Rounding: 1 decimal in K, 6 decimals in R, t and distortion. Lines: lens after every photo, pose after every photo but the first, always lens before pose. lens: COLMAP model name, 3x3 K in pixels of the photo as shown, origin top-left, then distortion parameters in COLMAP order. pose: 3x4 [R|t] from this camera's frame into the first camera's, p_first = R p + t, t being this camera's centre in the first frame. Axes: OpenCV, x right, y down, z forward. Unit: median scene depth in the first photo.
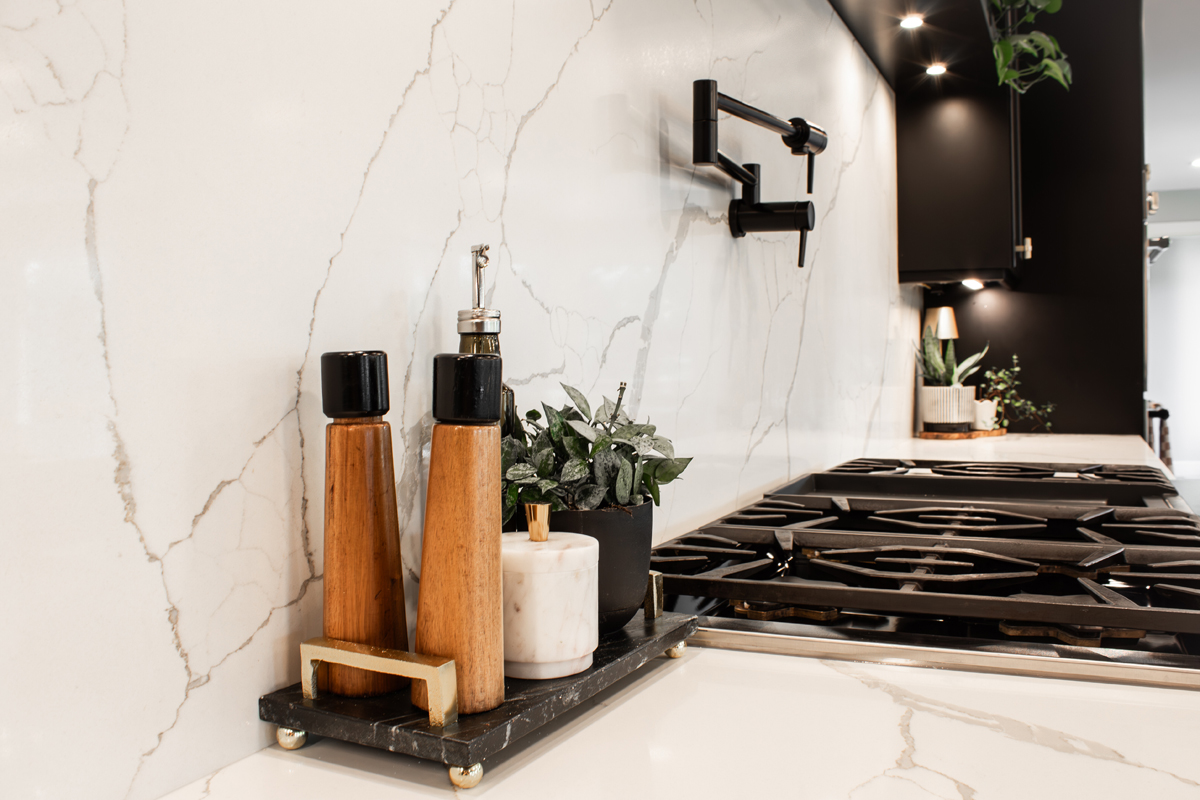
lens RADIAL K [[1053.4, 0, 603.8], [0, 1053.4, 353.6], [0, 0, 1]] dist [-0.165246, 0.153046]
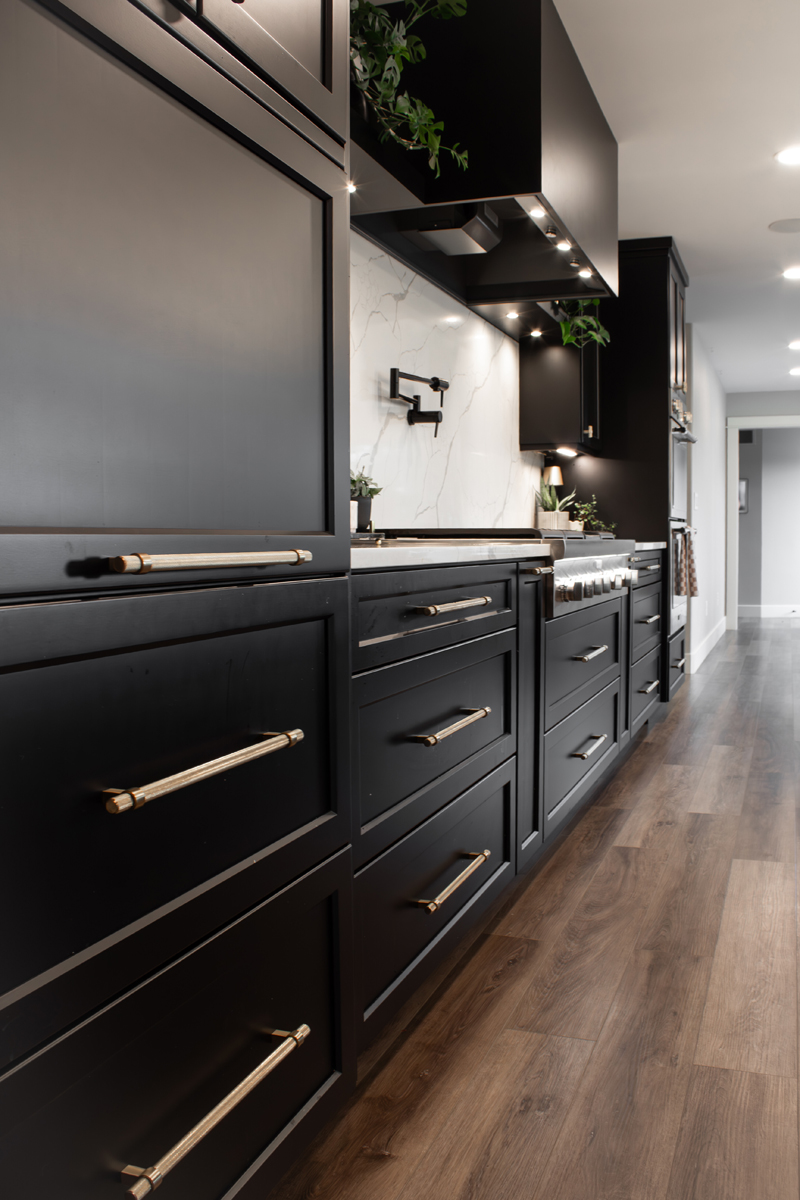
lens RADIAL K [[1027.2, 0, 461.1], [0, 1027.2, 612.2], [0, 0, 1]] dist [-0.171086, 0.147446]
pose [[0.993684, -0.004186, 0.112138, -0.024601], [-0.004397, 0.997084, 0.076182, 0.139291], [-0.112130, -0.076194, 0.990768, -1.379449]]
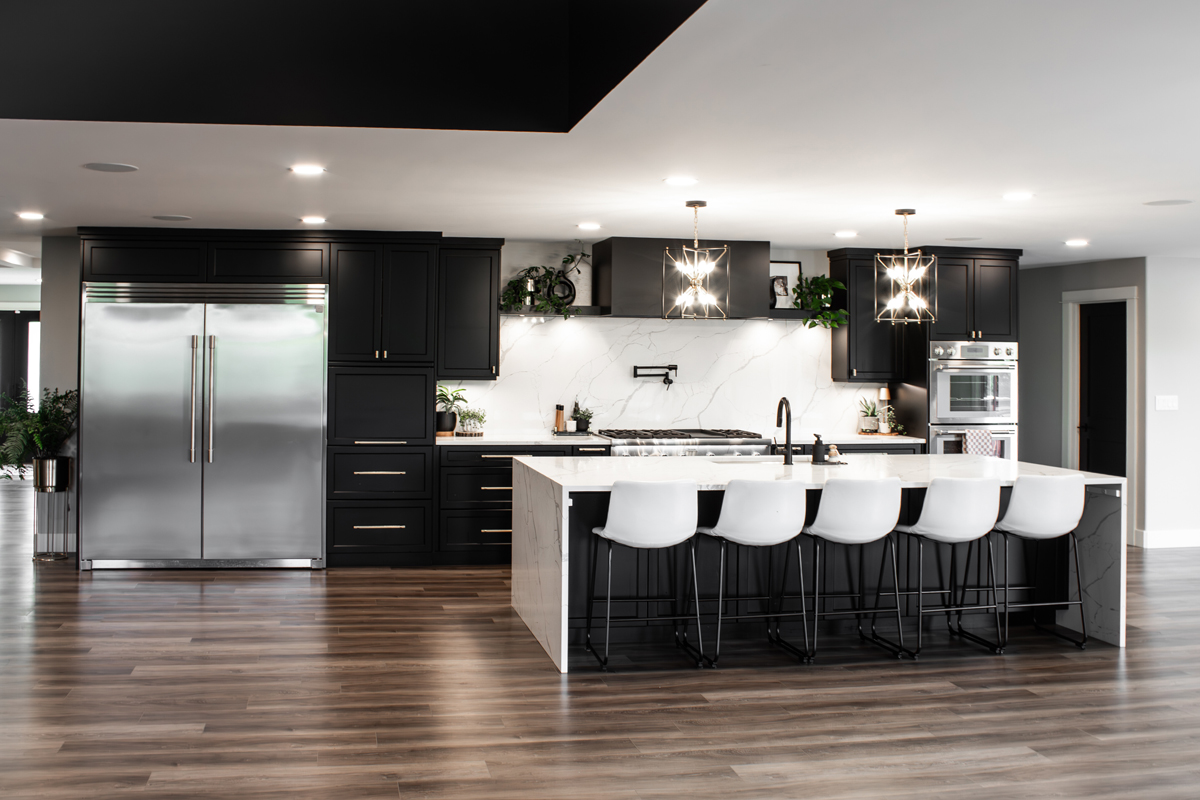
lens RADIAL K [[1194.5, 0, 468.1], [0, 1194.5, 352.6], [0, 0, 1]] dist [-0.114427, 0.004873]
pose [[0.541150, 0.011305, -0.840850, 4.966842], [-0.009737, 0.999927, 0.007177, -0.317760], [0.840870, 0.004303, 0.541221, -3.406009]]
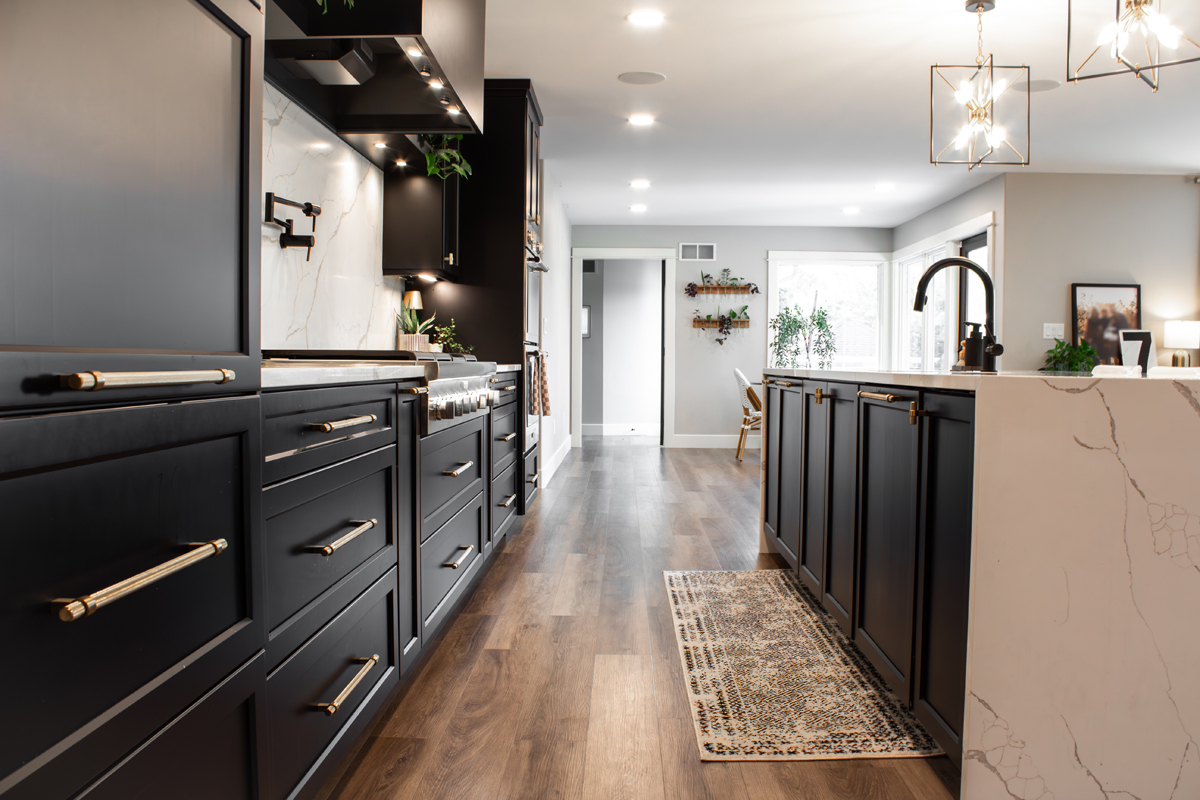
lens RADIAL K [[1001.7, 0, 620.8], [0, 1001.7, 413.5], [0, 0, 1]] dist [-0.183001, 0.182049]
pose [[0.911660, -0.005779, 0.410905, -0.097676], [-0.017916, 0.998392, 0.053790, 0.139251], [-0.410555, -0.056400, 0.910090, -1.448774]]
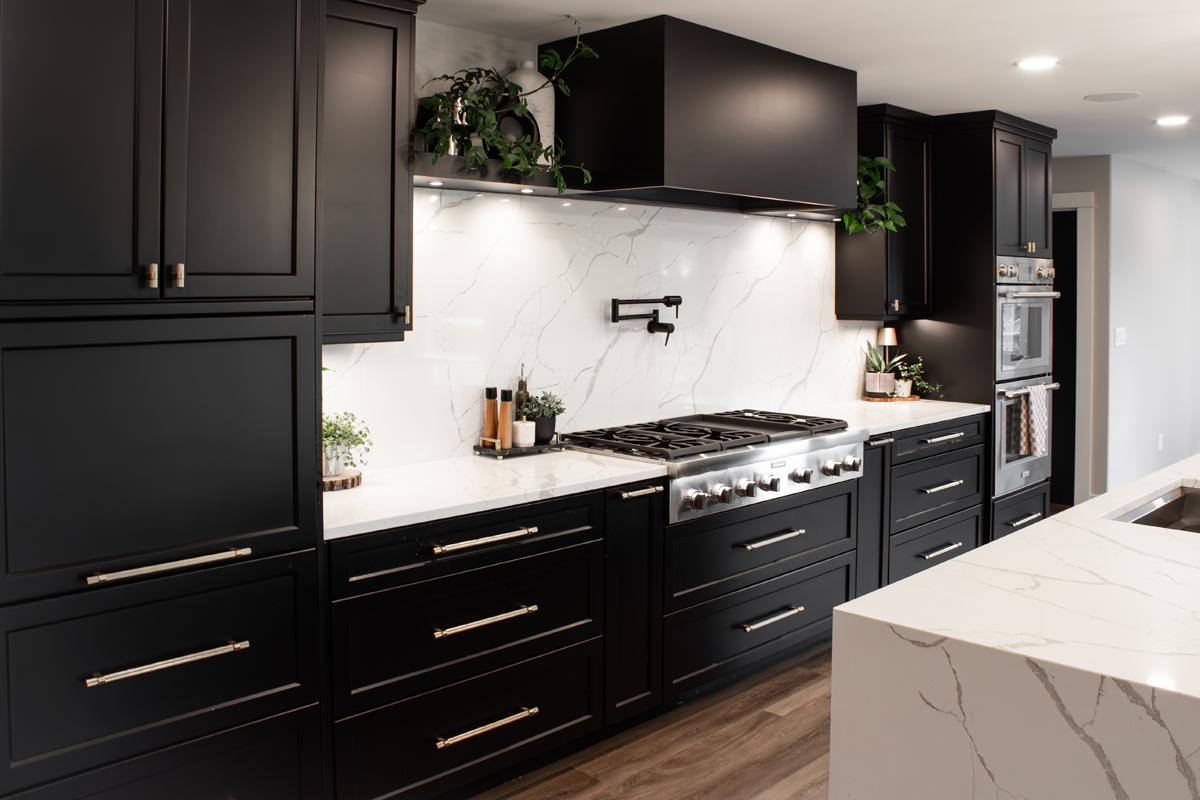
lens RADIAL K [[1055.9, 0, 618.8], [0, 1055.9, 287.0], [0, 0, 1]] dist [-0.140704, 0.119780]
pose [[0.945716, 0.017902, -0.324500, 0.999011], [-0.014684, 0.999816, 0.012364, -0.276231], [0.324661, -0.006928, 0.945805, -1.848126]]
